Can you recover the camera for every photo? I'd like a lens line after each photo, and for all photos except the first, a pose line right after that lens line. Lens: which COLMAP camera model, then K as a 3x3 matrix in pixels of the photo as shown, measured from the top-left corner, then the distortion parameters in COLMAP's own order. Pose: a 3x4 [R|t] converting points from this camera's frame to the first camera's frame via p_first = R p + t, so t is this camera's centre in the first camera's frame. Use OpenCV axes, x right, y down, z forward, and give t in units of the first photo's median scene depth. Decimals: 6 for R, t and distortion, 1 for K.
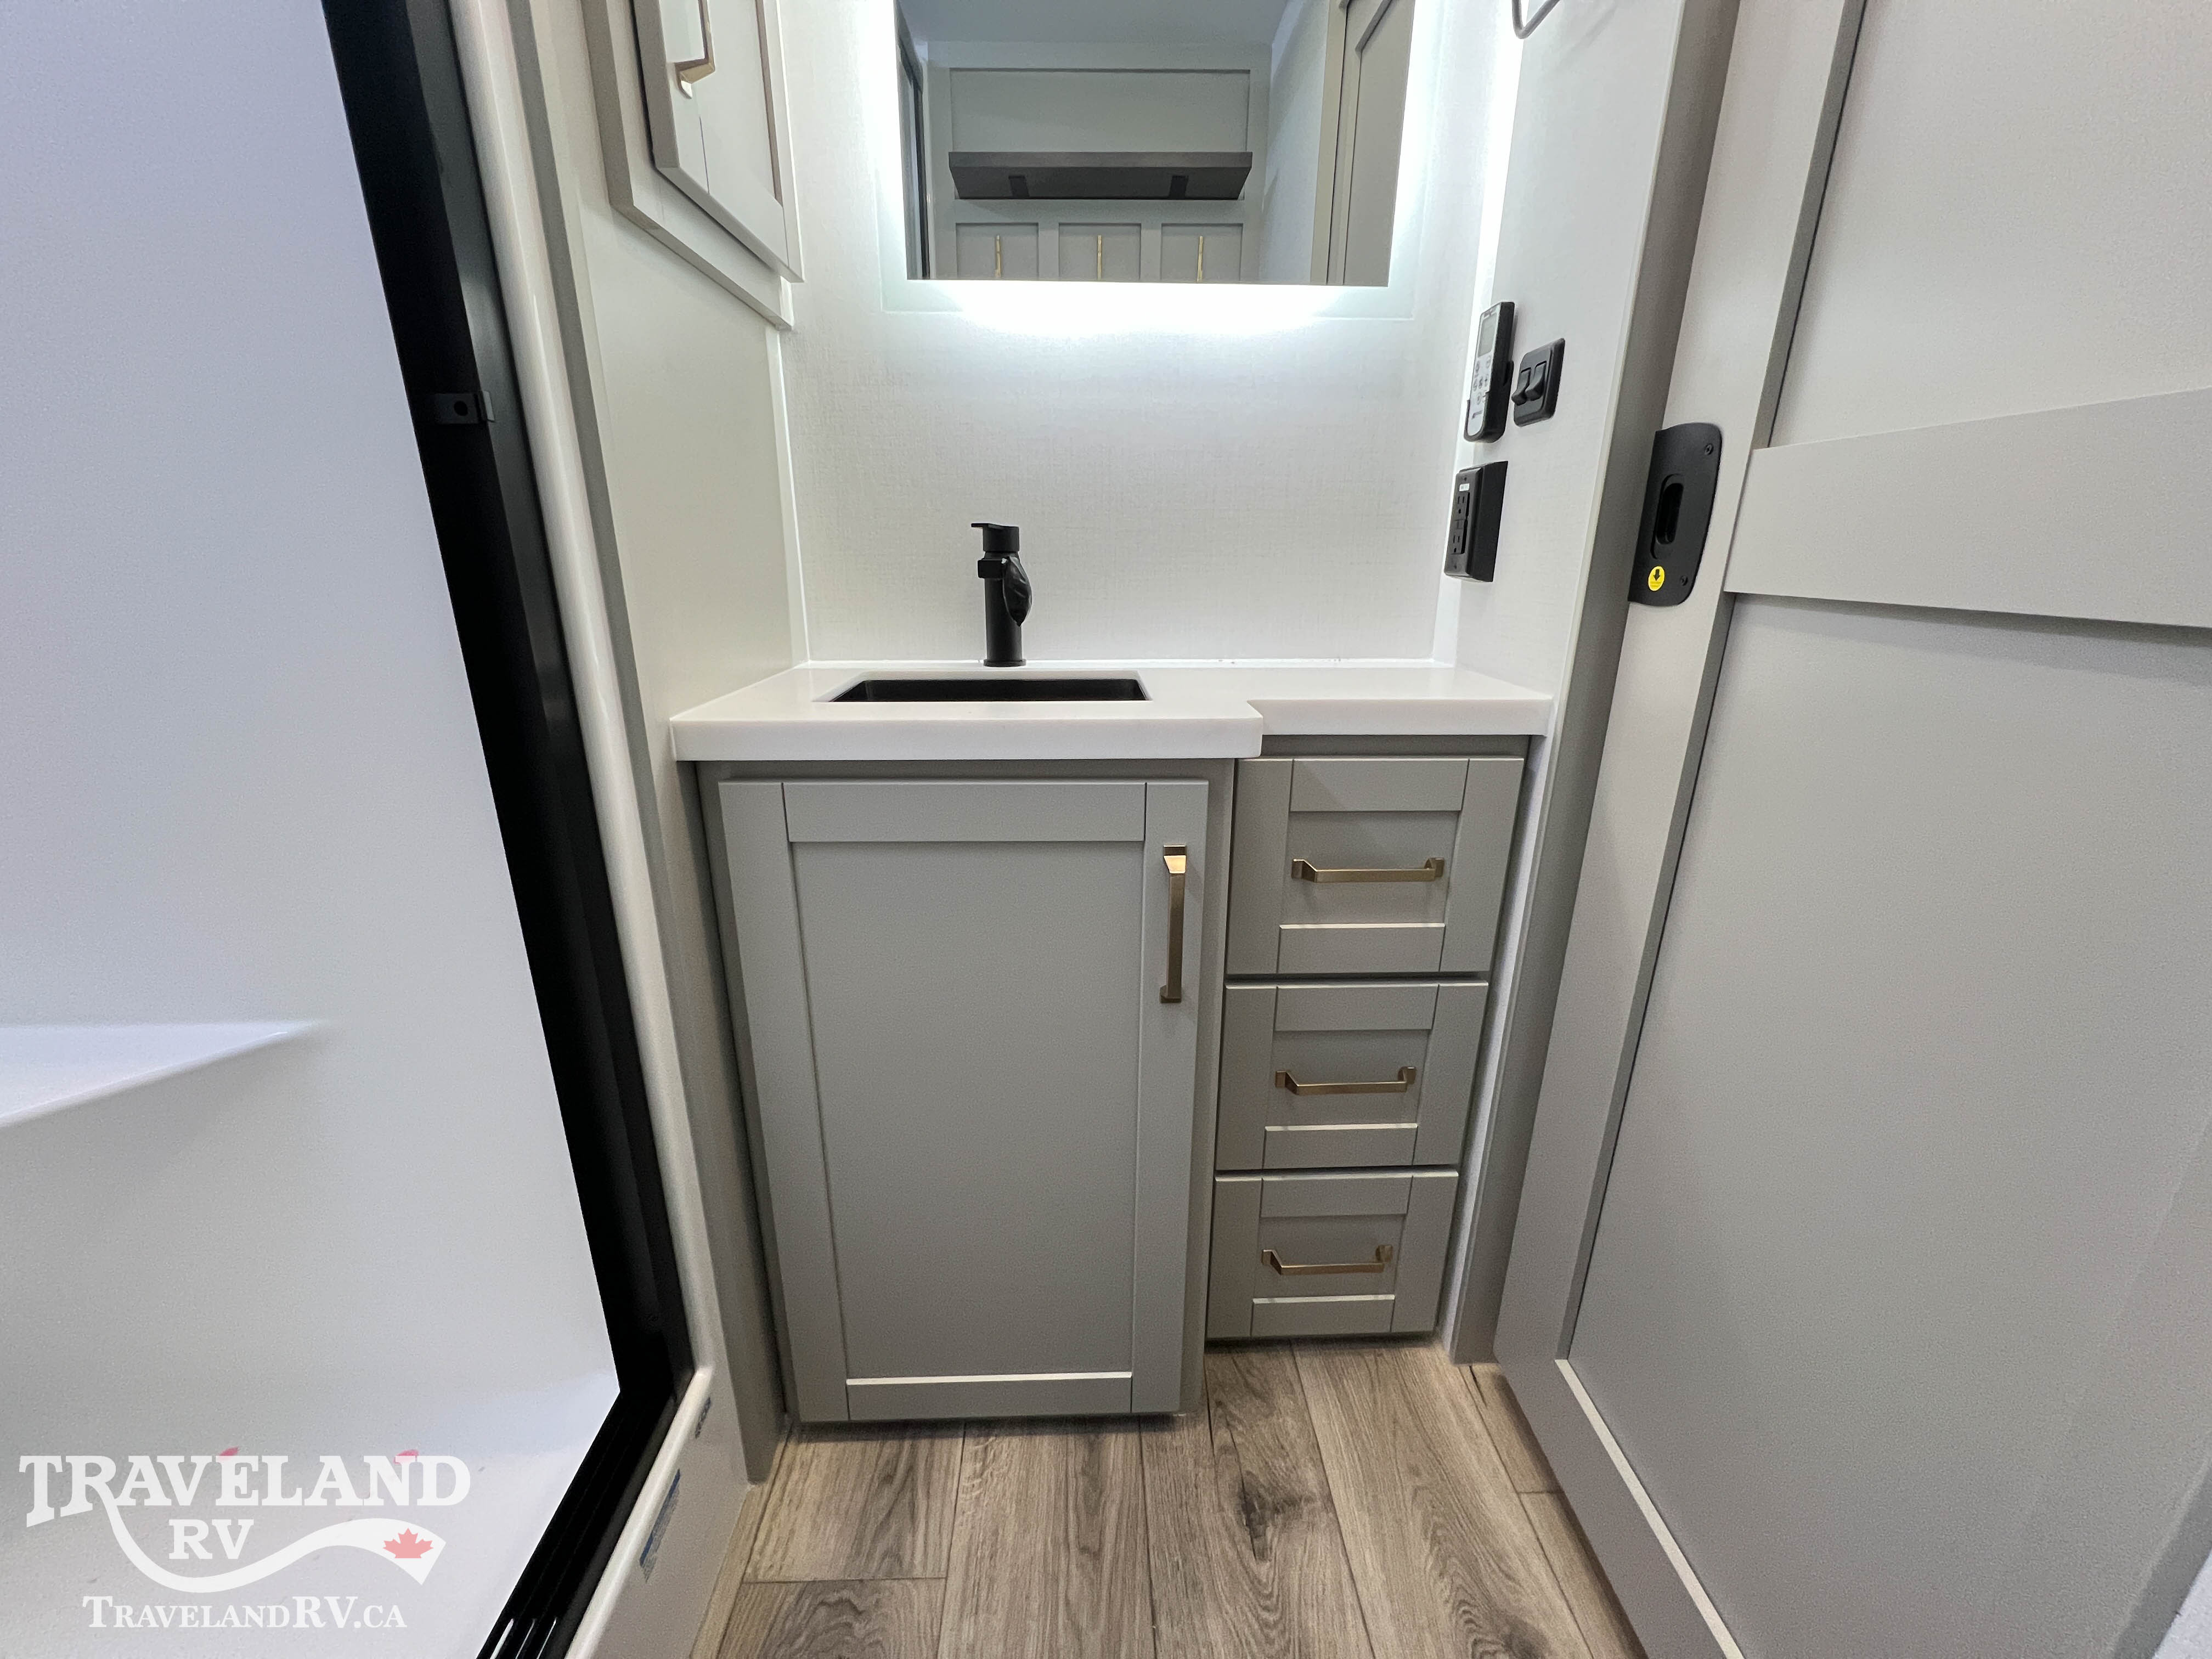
lens RADIAL K [[883.2, 0, 1106.5], [0, 883.2, 830.2], [0, 0, 1]] dist [-0.001597, 0.001242]
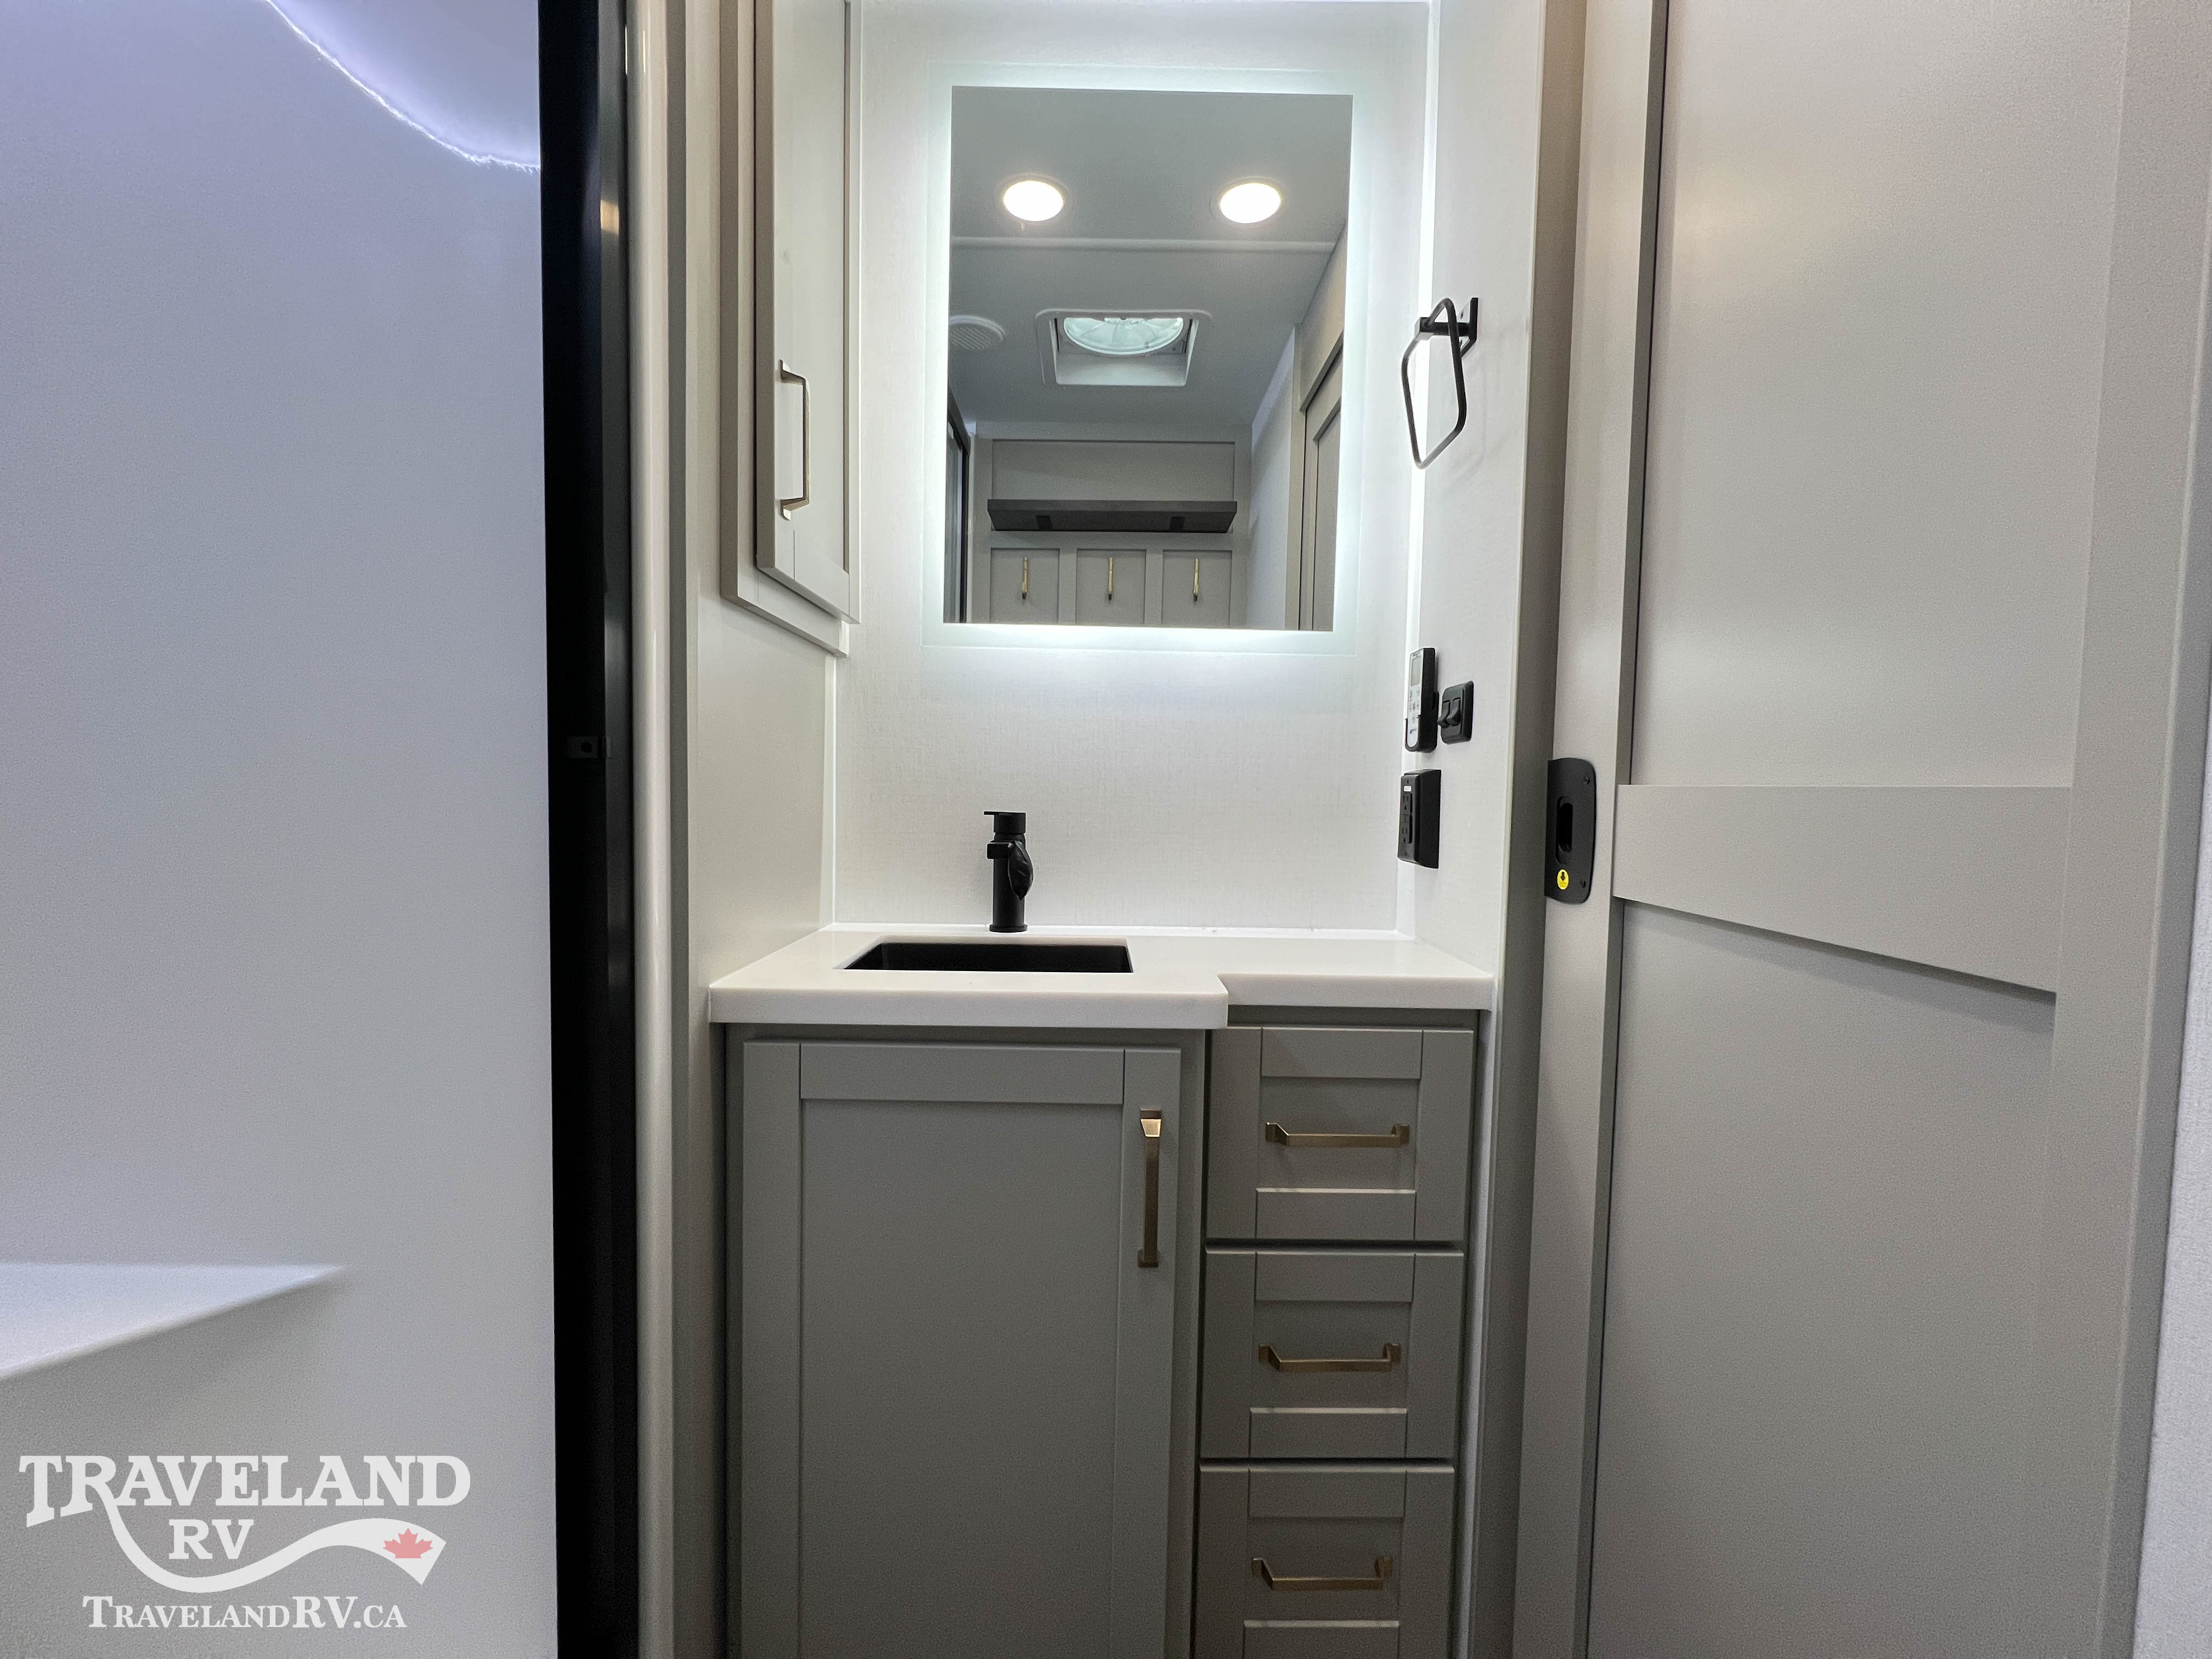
lens RADIAL K [[883.2, 0, 1104.5], [0, 883.2, 830.5], [0, 0, 1]] dist [-0.001597, 0.001242]
pose [[0.999686, 0.014356, -0.020560, 0.031665], [-0.019226, 0.965187, -0.260854, -0.025047], [0.016099, 0.261167, 0.965159, -0.122020]]
